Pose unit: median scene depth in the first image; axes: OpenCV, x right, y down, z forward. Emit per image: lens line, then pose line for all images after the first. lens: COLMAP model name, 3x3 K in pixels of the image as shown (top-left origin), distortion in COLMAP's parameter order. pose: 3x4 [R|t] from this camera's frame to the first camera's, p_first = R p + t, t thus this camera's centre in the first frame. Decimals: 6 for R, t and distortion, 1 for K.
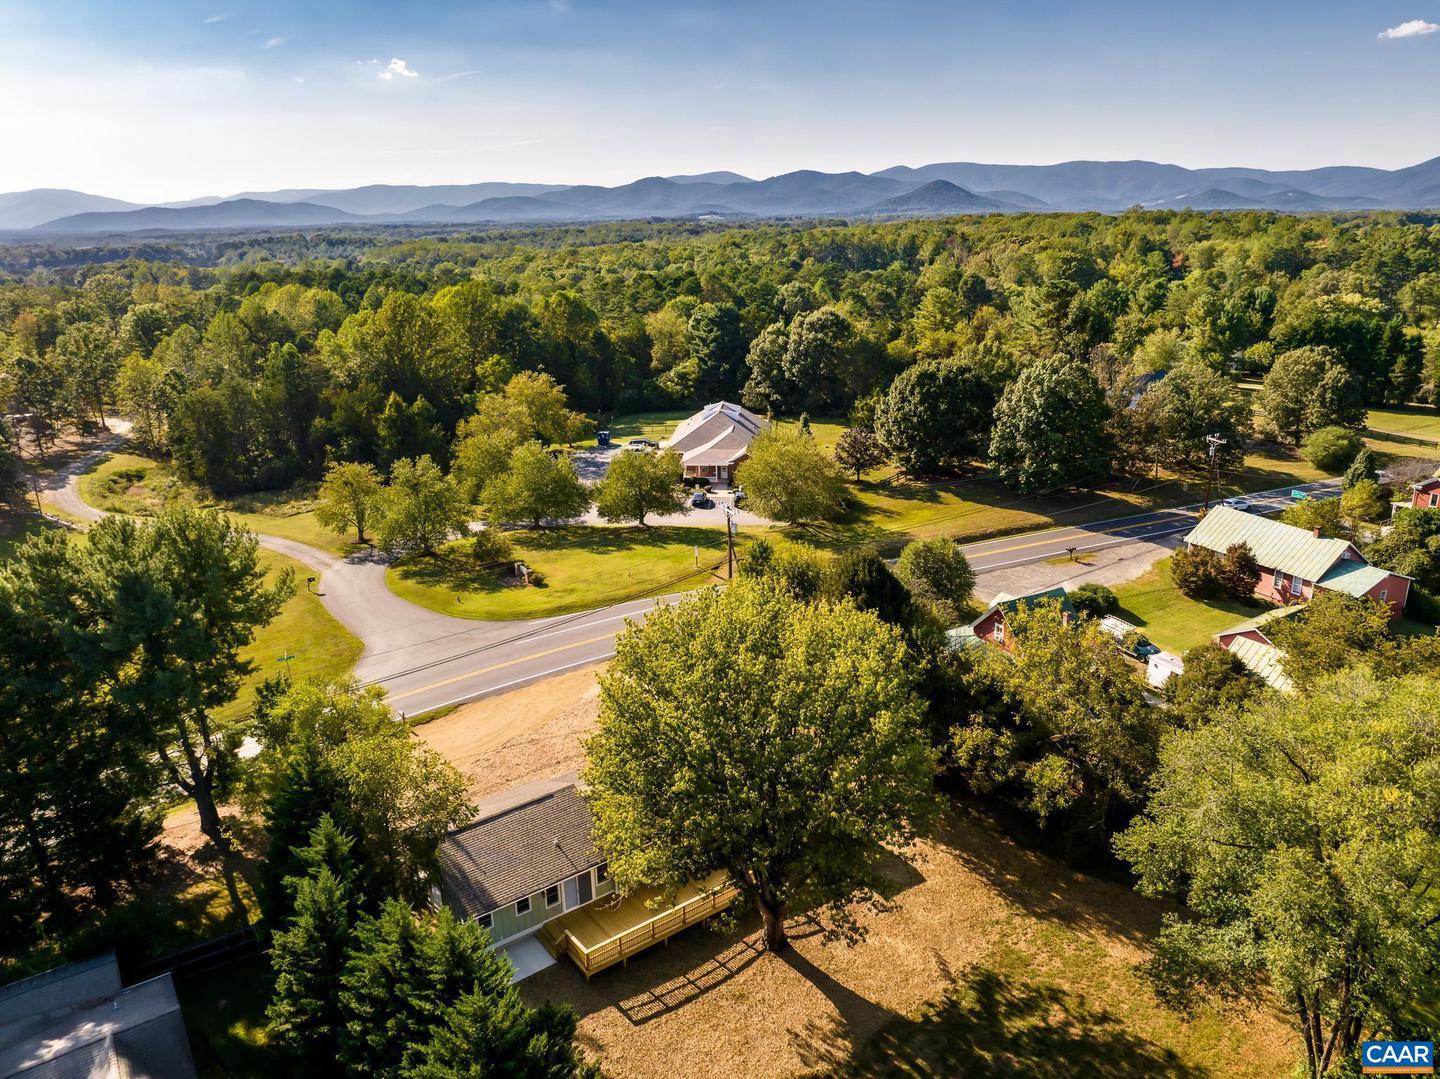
lens RADIAL K [[1012.2, 0, 720.0], [0, 1012.2, 539.5], [0, 0, 1]] dist [-0.018102, -0.049738]
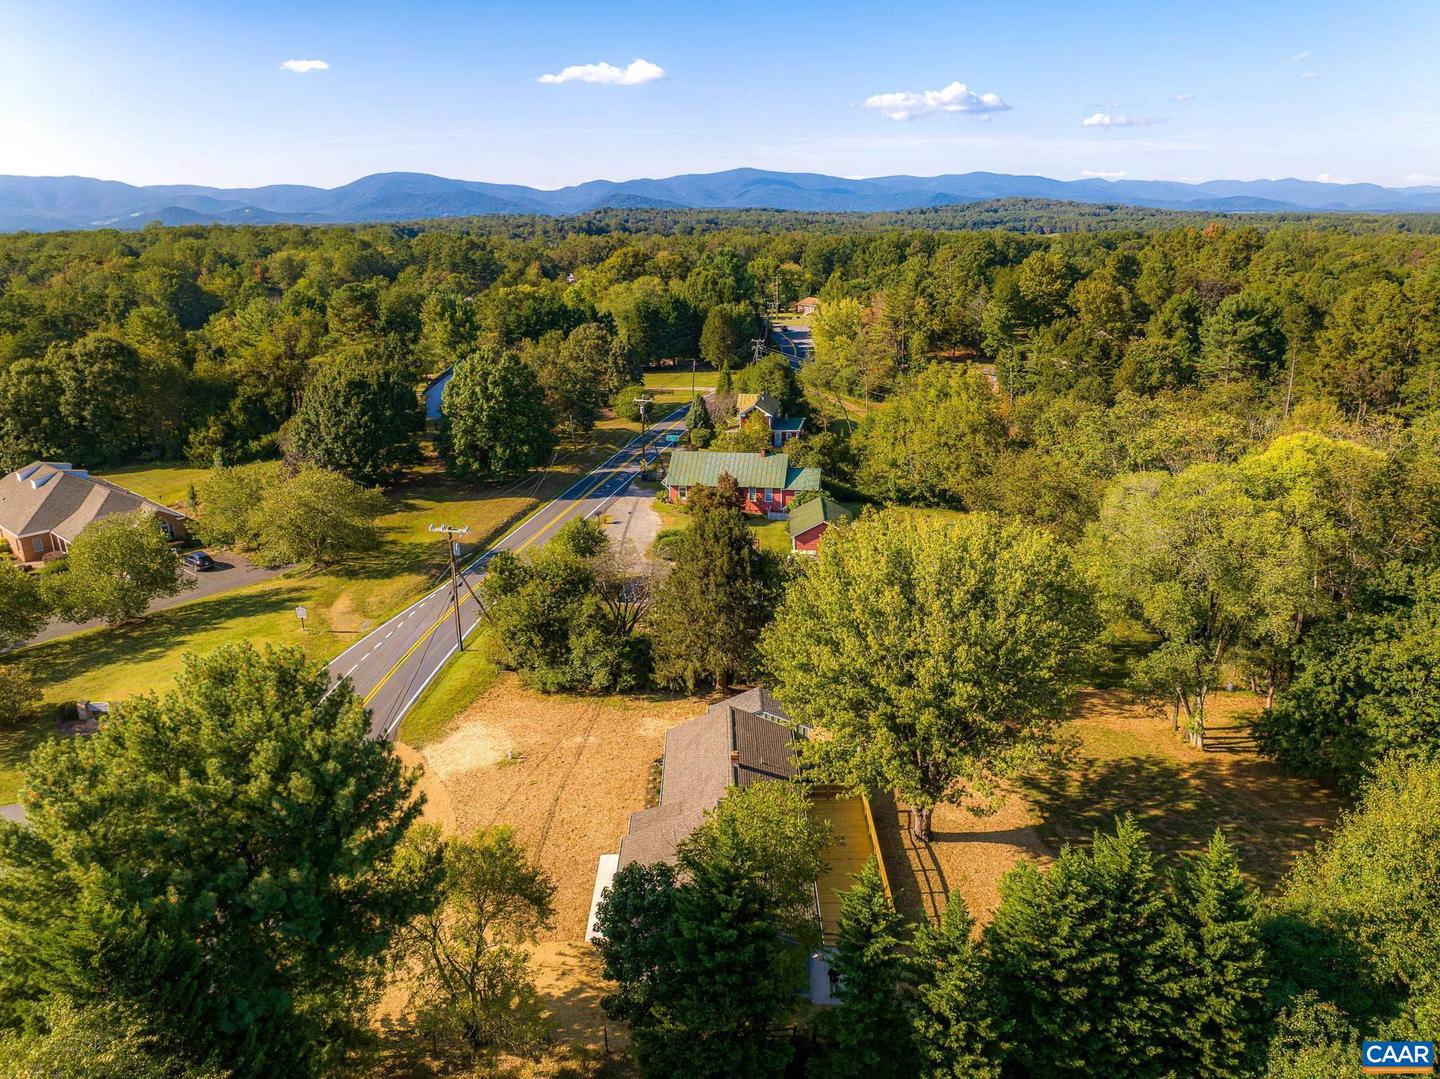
lens RADIAL K [[1018.7, 0, 720.0], [0, 1018.7, 539.5], [0, 0, 1]] dist [-0.026666, -0.020078]
pose [[0.593157, -0.236137, 0.769678, -0.354010], [0.250418, 0.962710, 0.102373, -0.035715], [-0.765151, 0.132018, 0.630171, 0.171782]]
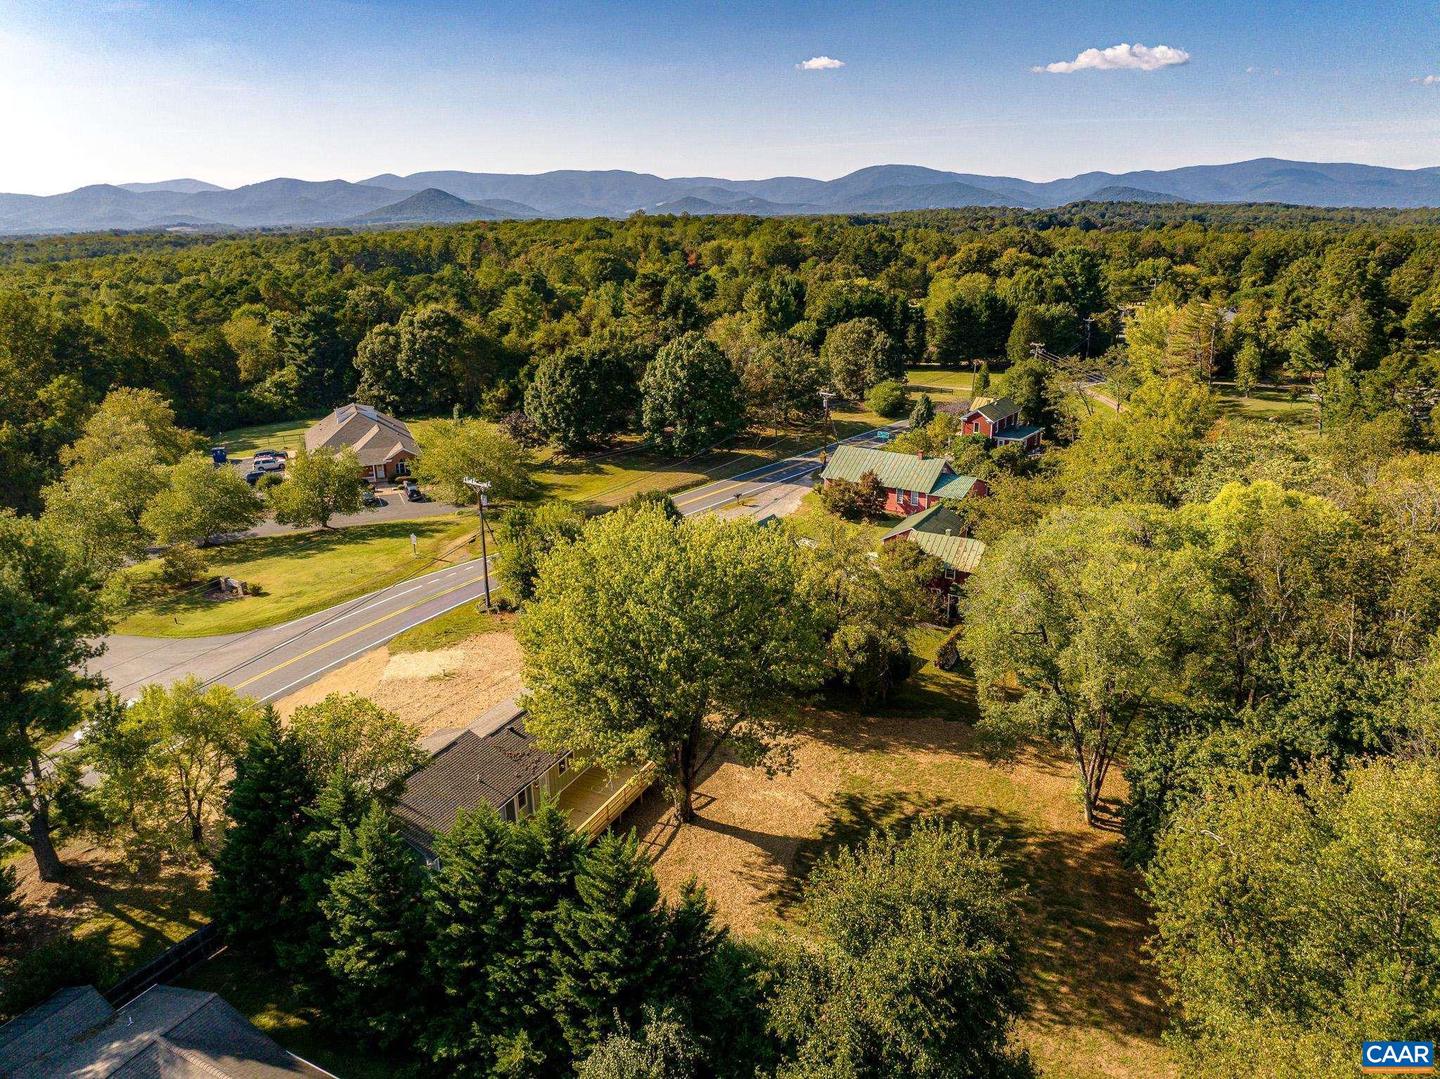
lens RADIAL K [[1018.7, 0, 720.0], [0, 1018.7, 539.5], [0, 0, 1]] dist [-0.026666, -0.020078]
pose [[0.890314, -0.134794, 0.434938, -0.153980], [0.139083, 0.990033, 0.022125, 0.025681], [-0.433586, 0.040795, 0.900189, -0.035502]]
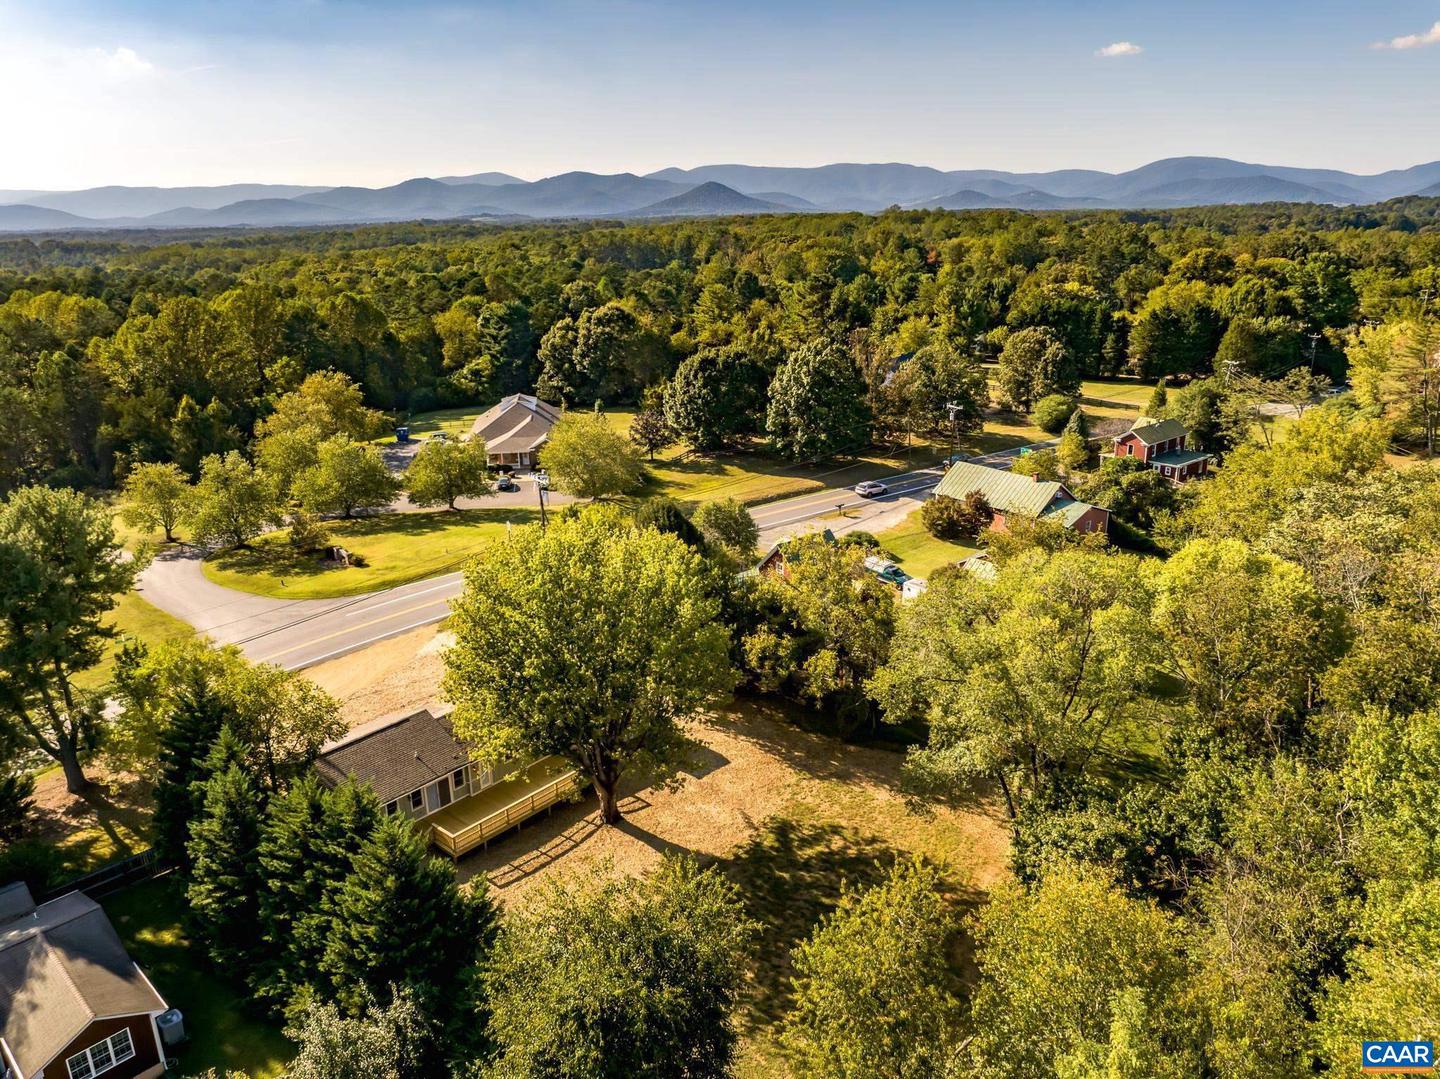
lens RADIAL K [[1018.7, 0, 720.0], [0, 1018.7, 539.5], [0, 0, 1]] dist [-0.026666, -0.020078]
pose [[0.977960, -0.062320, 0.199276, -0.015932], [0.062913, 0.998013, 0.003359, 0.029384], [-0.199090, 0.009253, 0.979938, -0.090078]]
